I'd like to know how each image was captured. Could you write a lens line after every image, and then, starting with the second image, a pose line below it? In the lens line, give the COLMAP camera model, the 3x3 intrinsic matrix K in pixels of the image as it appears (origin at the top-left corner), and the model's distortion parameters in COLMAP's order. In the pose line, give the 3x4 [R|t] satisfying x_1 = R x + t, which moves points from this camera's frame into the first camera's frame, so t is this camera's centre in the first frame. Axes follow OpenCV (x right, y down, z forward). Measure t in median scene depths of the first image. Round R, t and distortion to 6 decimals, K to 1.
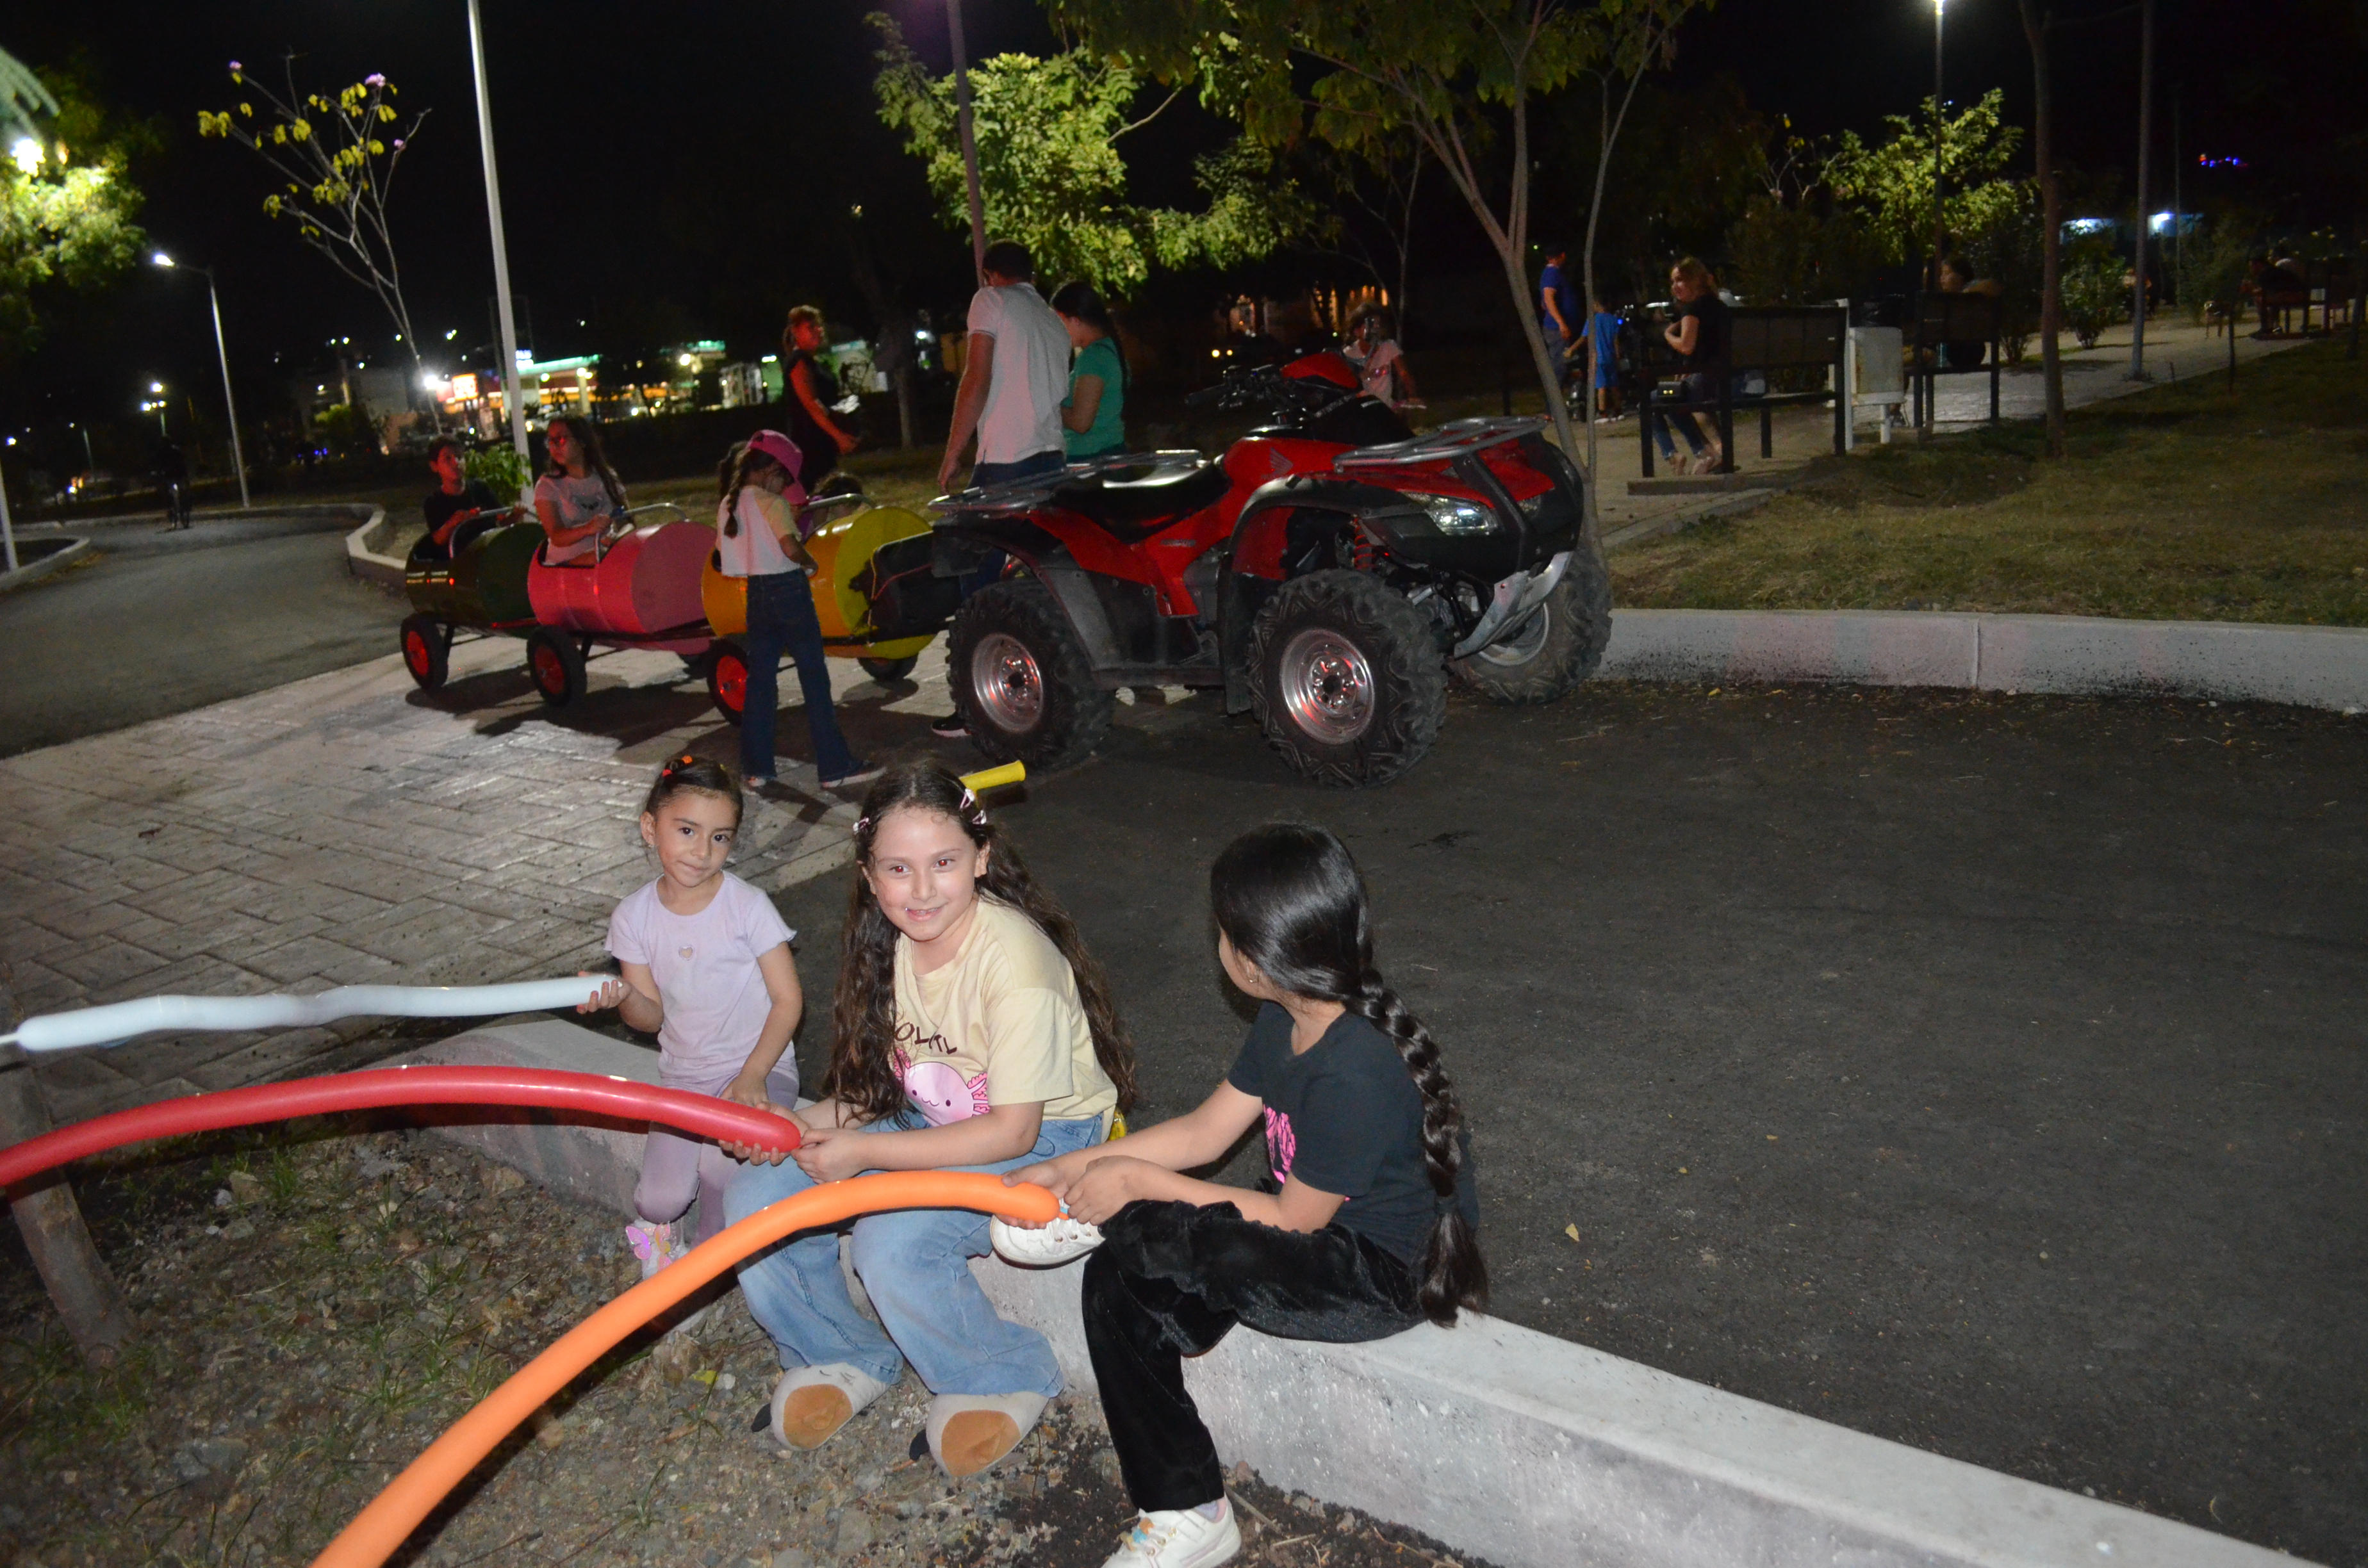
lens RADIAL K [[1884.3, 0, 1198.5], [0, 1884.3, 803.1], [0, 0, 1]] dist [-0.078376, 0.014341]
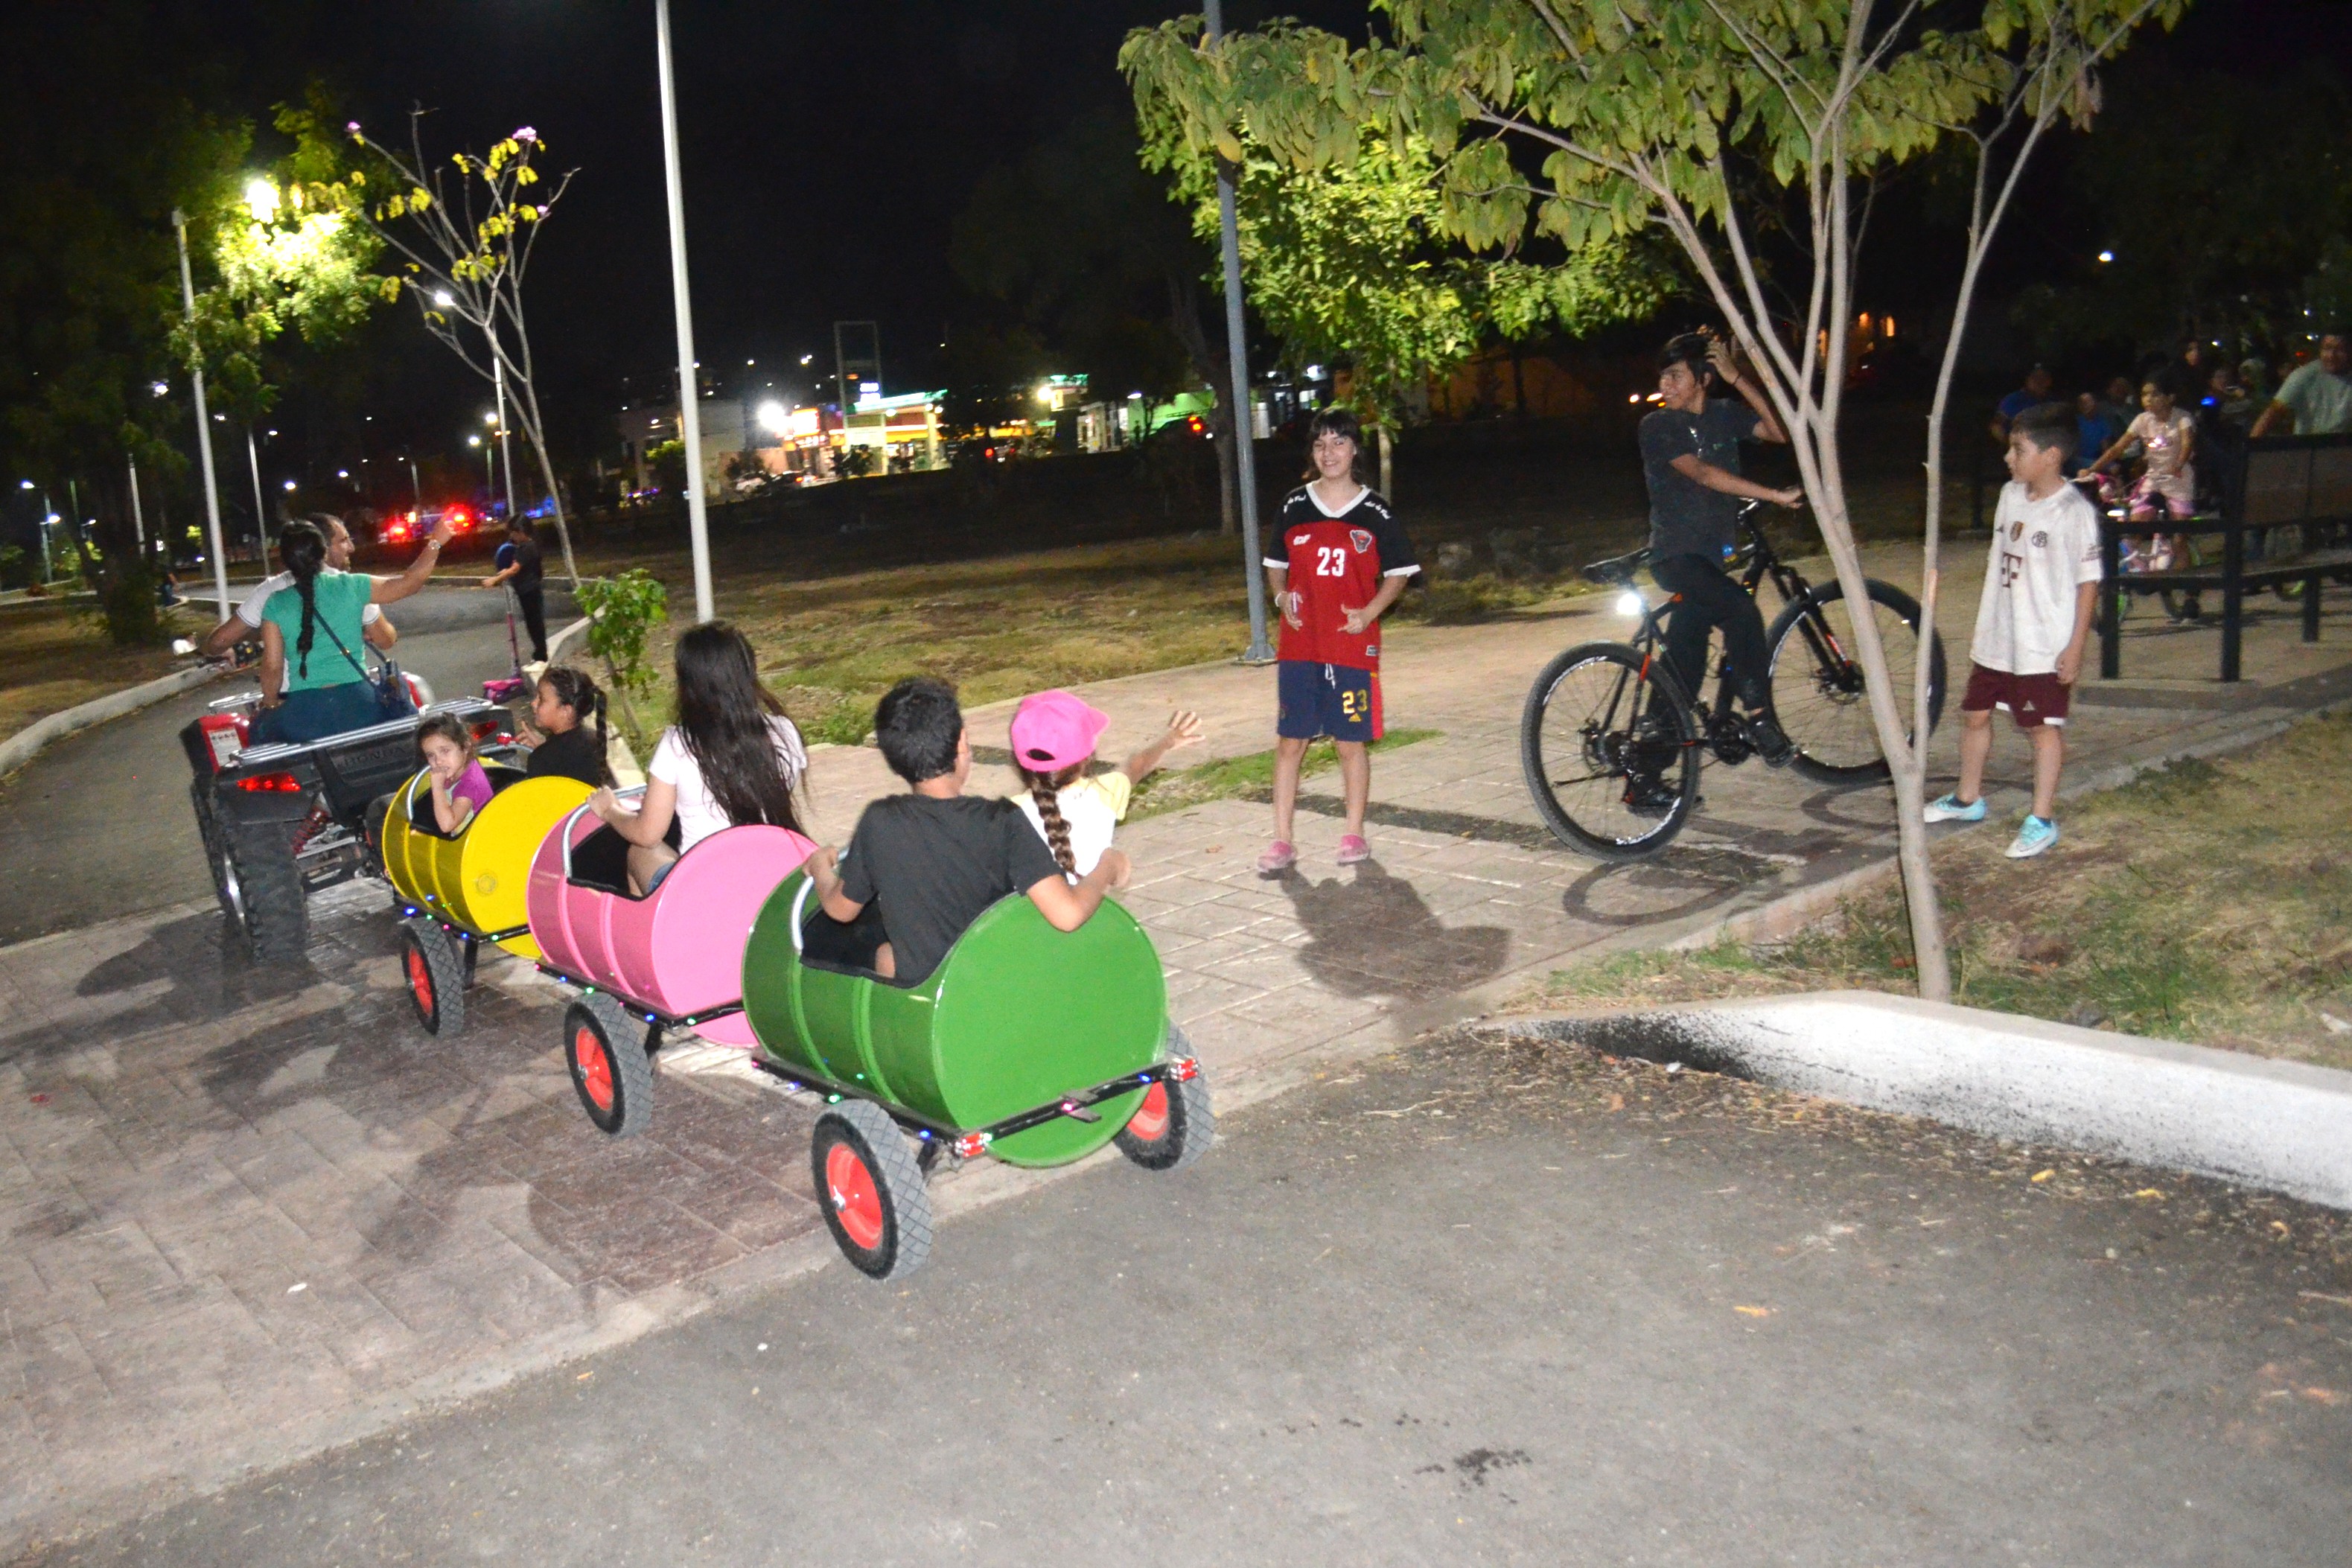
lens RADIAL K [[2058.1, 0, 1176.0], [0, 2058.1, 784.0], [0, 0, 1]] dist [-0.013012, -0.096430]
pose [[0.960519, 0.056555, -0.272405, 0.095059], [-0.059974, 0.998191, -0.004234, -0.089700], [0.271673, 0.020404, 0.962173, 0.147872]]
